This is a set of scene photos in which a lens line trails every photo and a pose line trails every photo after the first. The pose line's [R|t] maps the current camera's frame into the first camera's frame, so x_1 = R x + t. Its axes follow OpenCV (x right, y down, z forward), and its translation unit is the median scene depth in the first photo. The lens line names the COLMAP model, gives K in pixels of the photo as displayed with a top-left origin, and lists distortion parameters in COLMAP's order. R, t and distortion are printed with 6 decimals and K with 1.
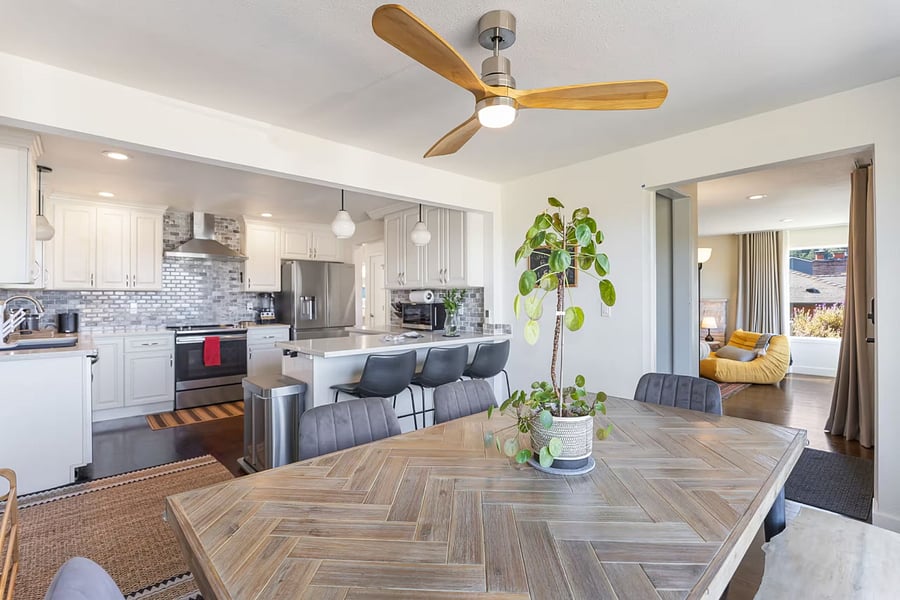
lens RADIAL K [[422.7, 0, 452.3], [0, 422.7, 296.3], [0, 0, 1]] dist [-0.001340, -0.000190]
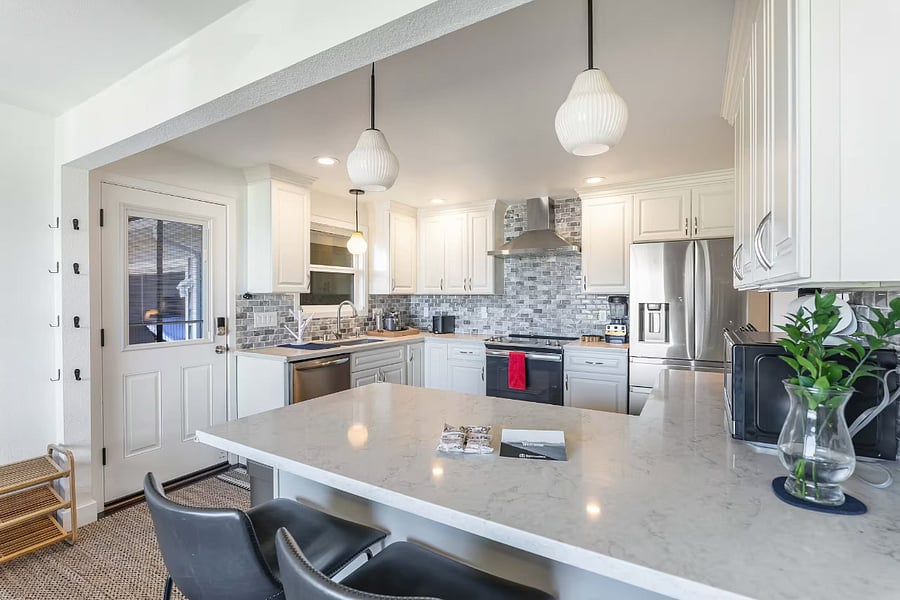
lens RADIAL K [[422.7, 0, 452.3], [0, 422.7, 296.3], [0, 0, 1]] dist [-0.001340, -0.000190]
pose [[0.277371, 0.007429, -0.960734, 0.149859], [0.006564, 0.999932, 0.009627, -0.017725], [0.960741, -0.008976, 0.277303, 0.621457]]
